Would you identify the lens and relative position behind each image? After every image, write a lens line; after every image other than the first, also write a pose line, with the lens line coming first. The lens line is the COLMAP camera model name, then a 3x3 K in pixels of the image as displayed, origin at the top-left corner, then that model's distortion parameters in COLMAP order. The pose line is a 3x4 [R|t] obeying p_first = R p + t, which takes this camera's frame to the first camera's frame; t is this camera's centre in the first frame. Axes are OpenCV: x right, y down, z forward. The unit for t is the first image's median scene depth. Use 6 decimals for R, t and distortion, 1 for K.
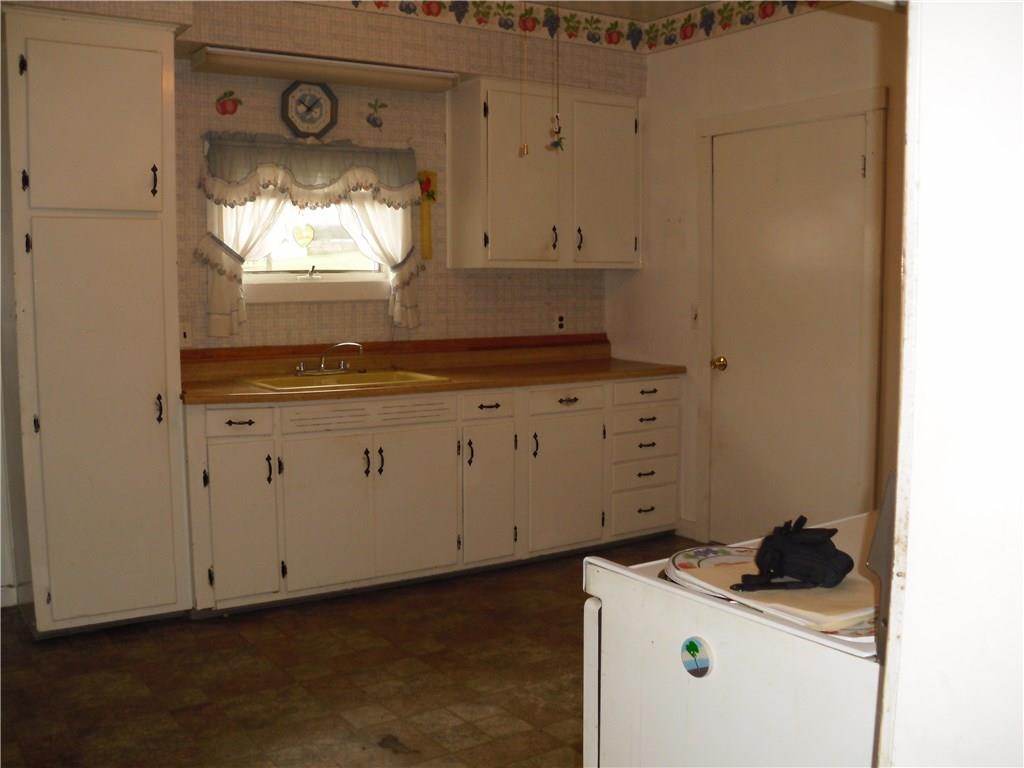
lens RADIAL K [[1034.2, 0, 512.0], [0, 1034.2, 384.0], [0, 0, 1]] dist [-0.235508, 0.181244]
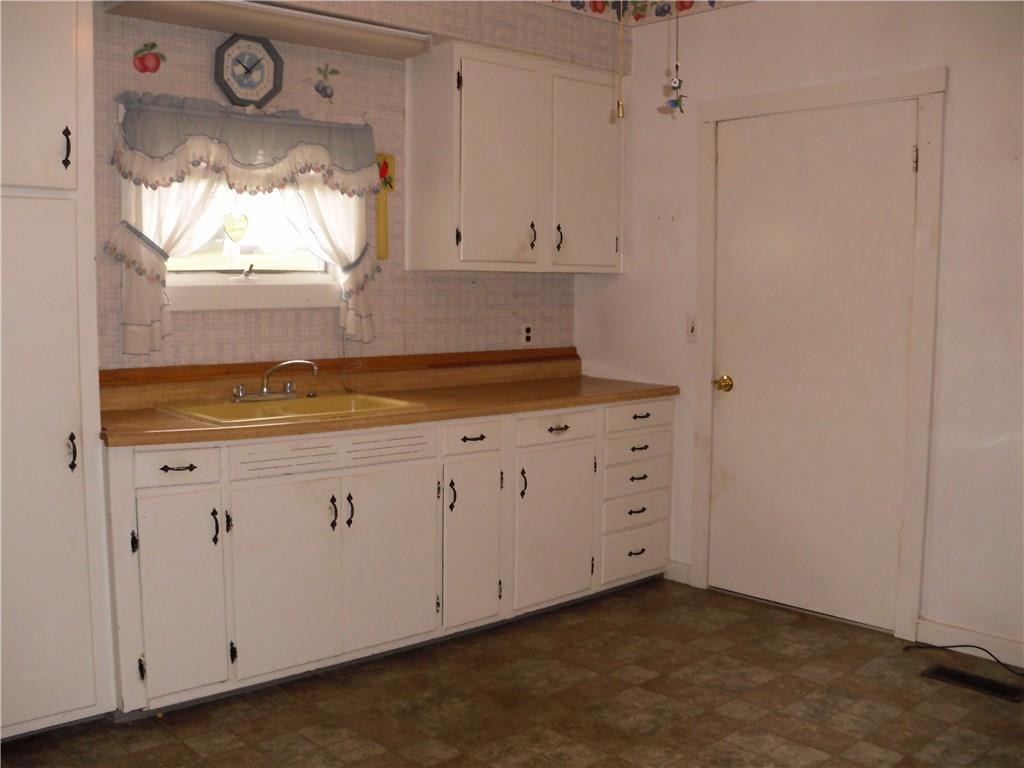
lens RADIAL K [[1034.2, 0, 512.0], [0, 1034.2, 384.0], [0, 0, 1]] dist [-0.235508, 0.181244]
pose [[0.989220, -0.002728, 0.146409, -0.109948], [0.003283, 0.999988, -0.003549, -0.018364], [-0.146398, 0.003991, 0.989218, 0.179721]]
